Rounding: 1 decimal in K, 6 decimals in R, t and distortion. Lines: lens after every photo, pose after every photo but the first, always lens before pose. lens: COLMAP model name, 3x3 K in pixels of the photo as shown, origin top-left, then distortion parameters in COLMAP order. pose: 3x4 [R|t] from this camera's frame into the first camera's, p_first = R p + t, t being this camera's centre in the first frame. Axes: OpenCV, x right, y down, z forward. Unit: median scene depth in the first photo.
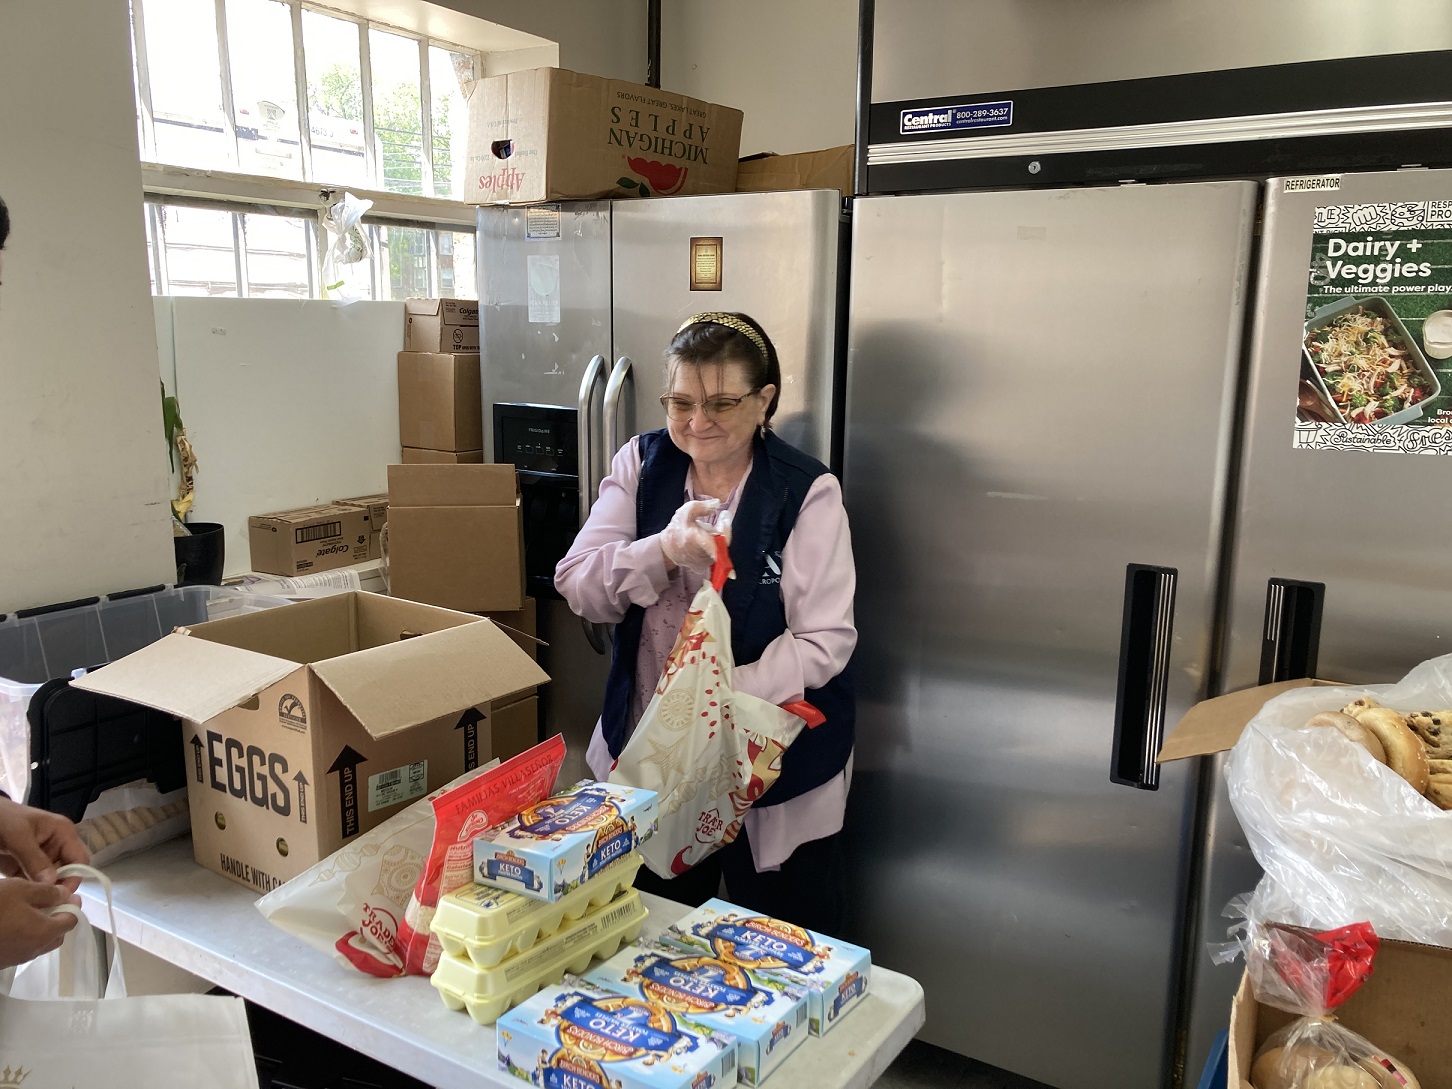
lens RADIAL K [[1186.6, 0, 738.1], [0, 1186.6, 546.9], [0, 0, 1]] dist [0.030330, -0.020353]
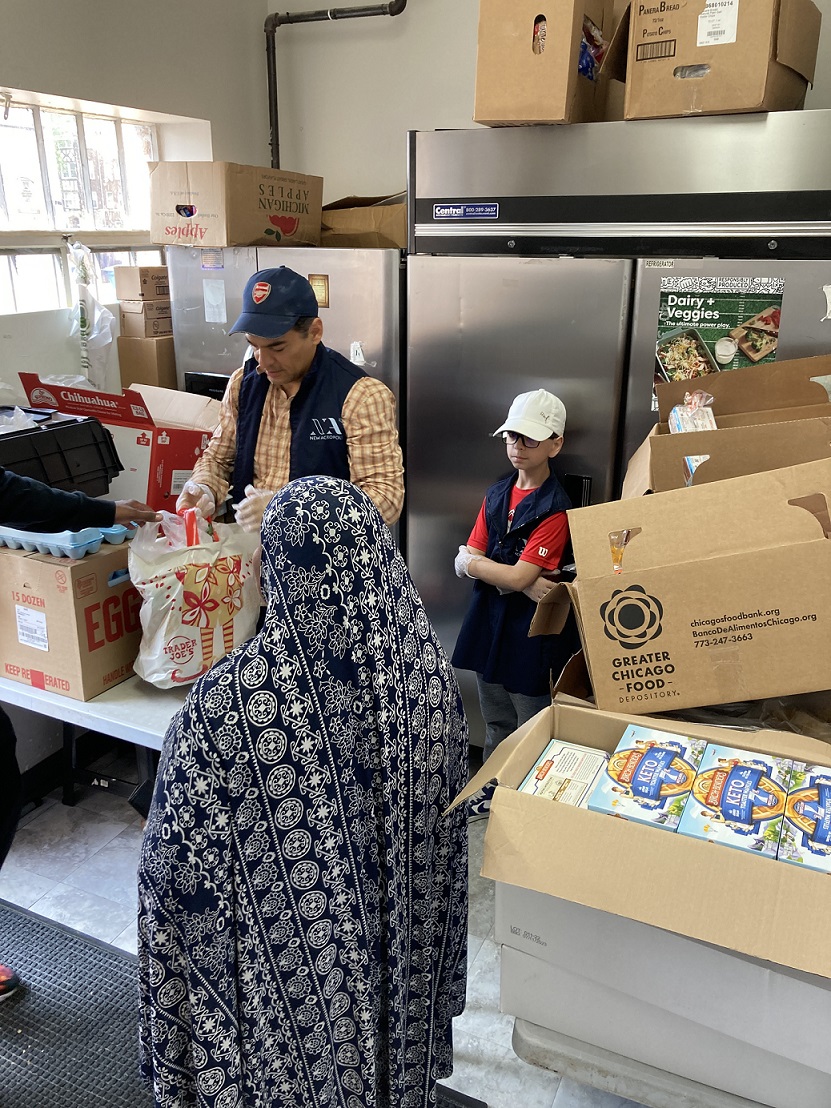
lens RADIAL K [[905.5, 0, 421.4], [0, 905.5, 554.8], [0, 0, 1]] dist [0.030330, -0.020353]
pose [[0.995626, -0.042969, 0.082964, -0.007825], [0.029213, 0.986617, 0.160415, -0.102097], [-0.088746, -0.157289, 0.983557, -0.378850]]
